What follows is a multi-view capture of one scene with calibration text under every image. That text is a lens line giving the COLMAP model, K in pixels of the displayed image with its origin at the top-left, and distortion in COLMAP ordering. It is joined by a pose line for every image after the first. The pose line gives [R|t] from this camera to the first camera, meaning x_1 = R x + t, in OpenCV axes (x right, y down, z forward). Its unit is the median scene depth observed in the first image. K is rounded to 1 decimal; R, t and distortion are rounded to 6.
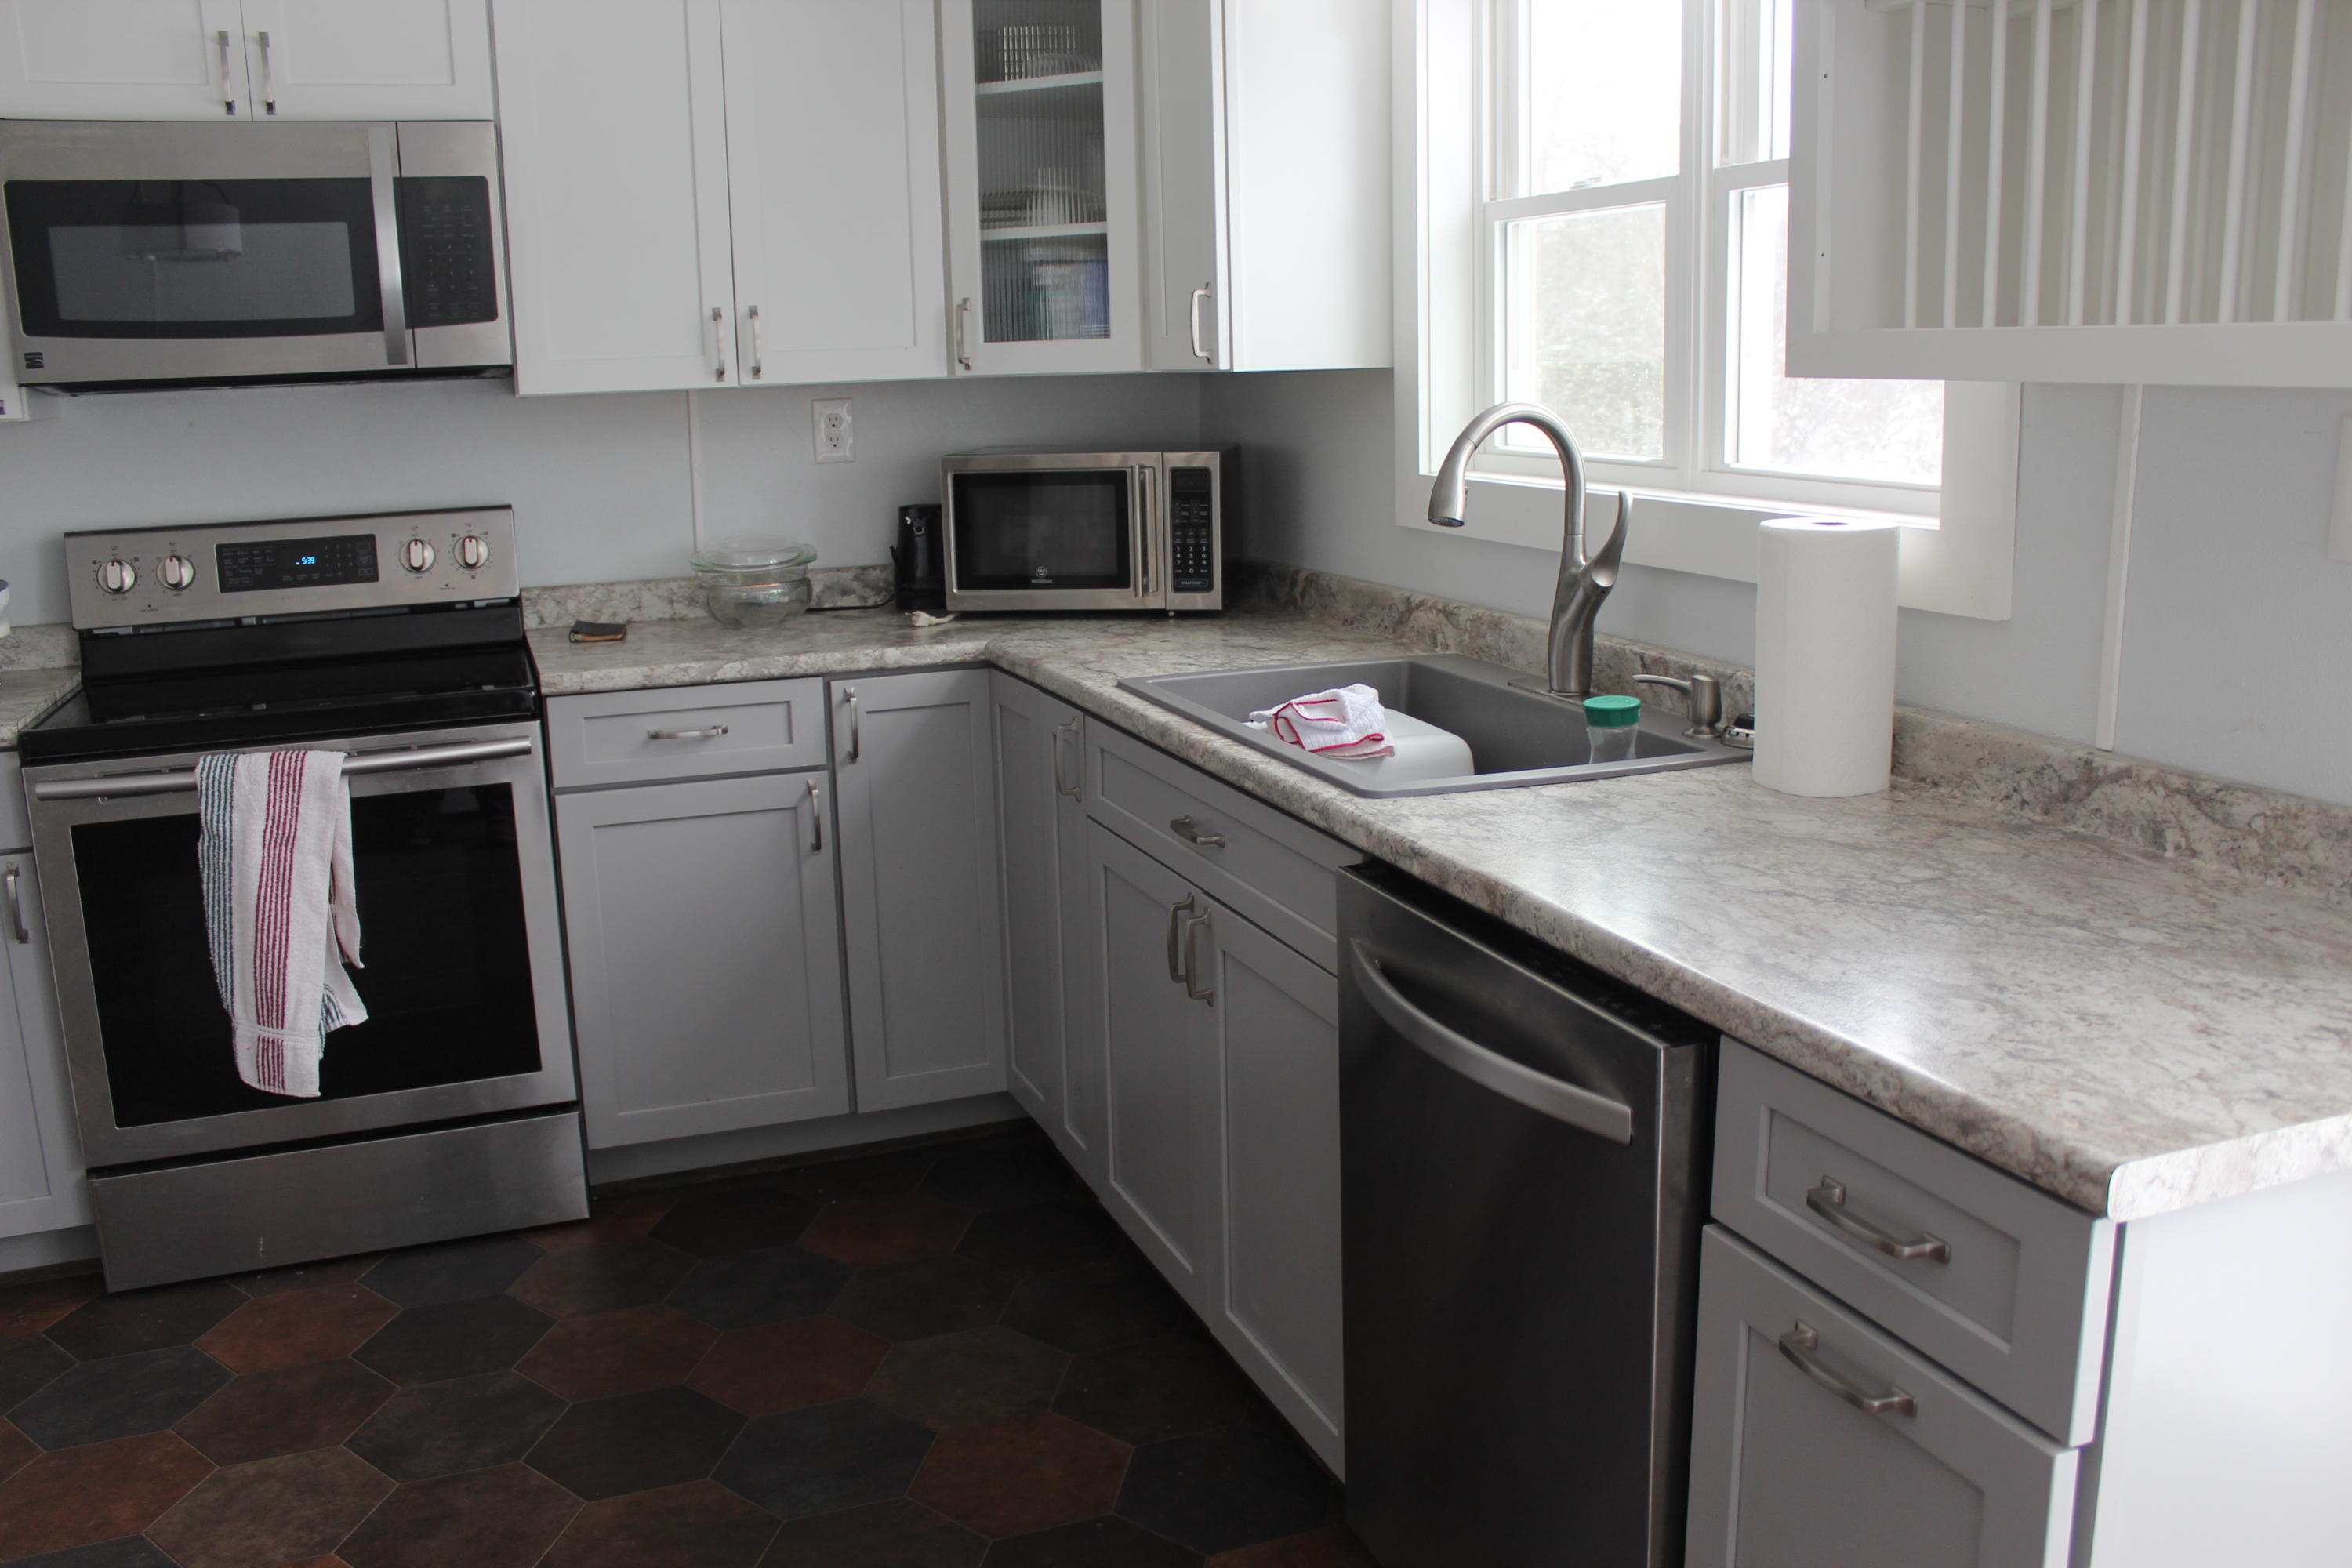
lens RADIAL K [[1965.3, 0, 1176.0], [0, 1965.3, 784.0], [0, 0, 1]] dist [-0.158717, 0.156037]
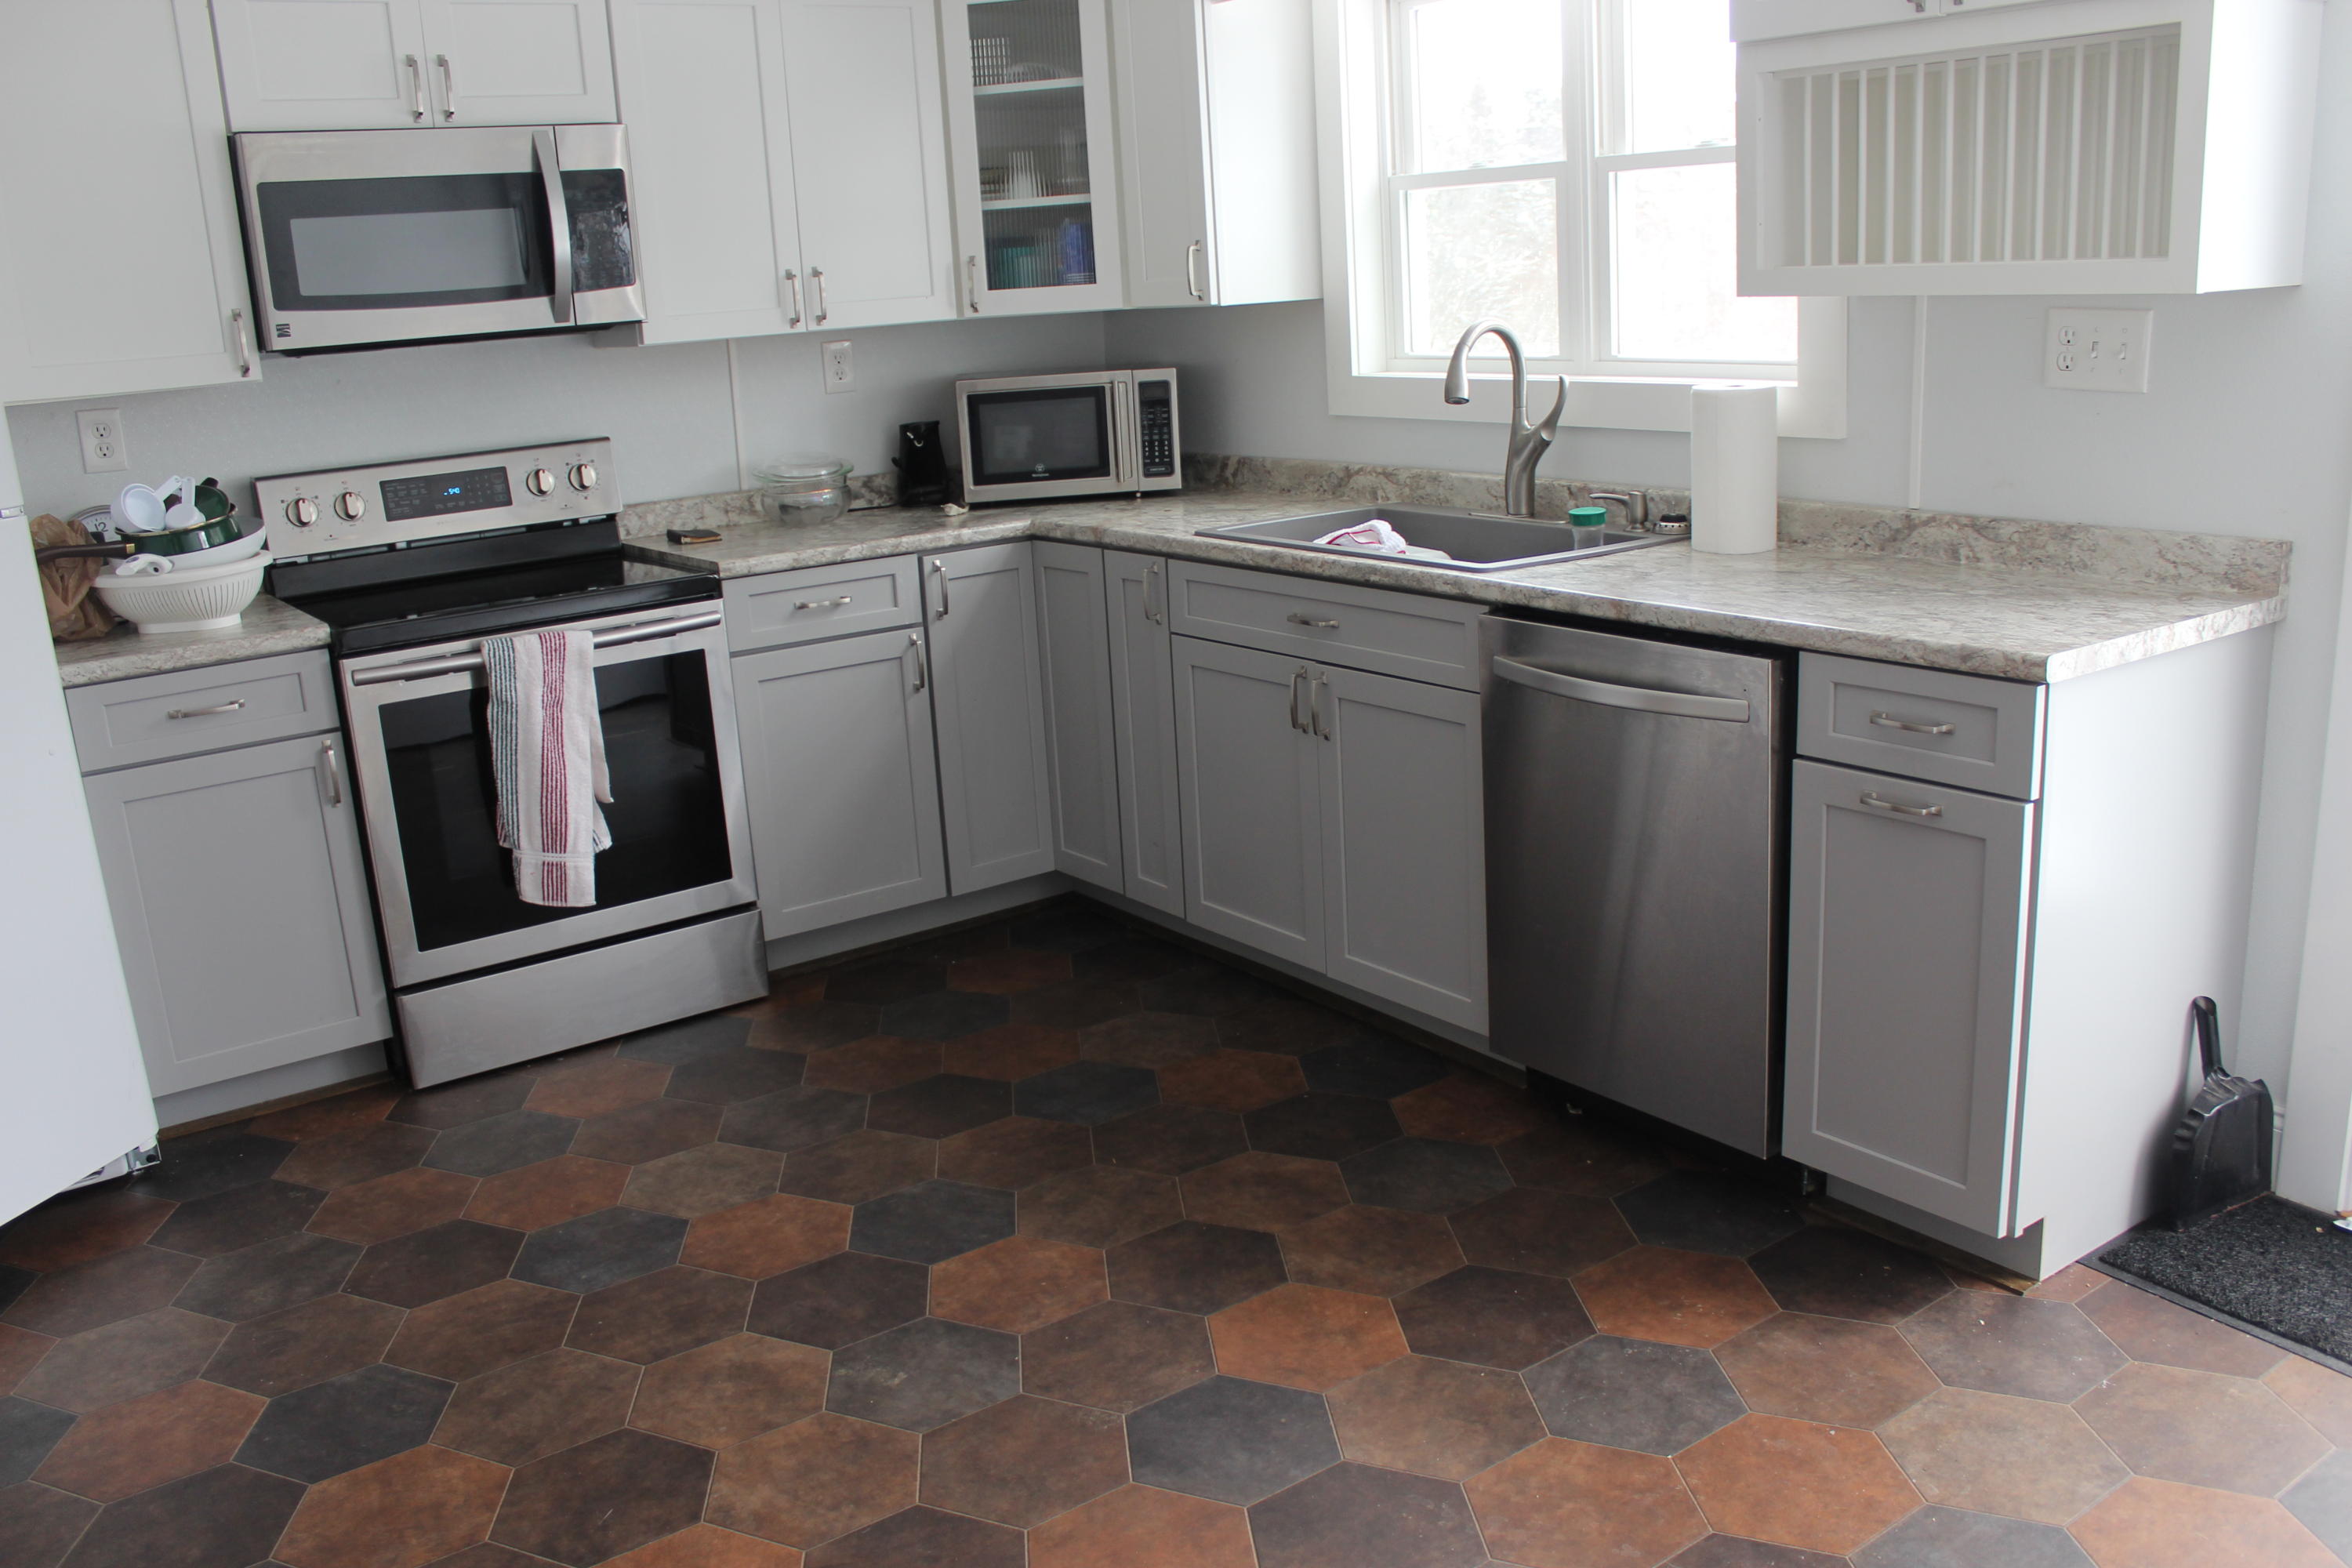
lens RADIAL K [[1965.3, 0, 1176.0], [0, 1965.3, 784.0], [0, 0, 1]] dist [-0.158717, 0.156037]
pose [[0.967072, -0.093083, 0.236870, -0.349616], [0.085398, 0.995439, 0.042523, 0.058580], [-0.239748, -0.020894, 0.970610, -0.308836]]
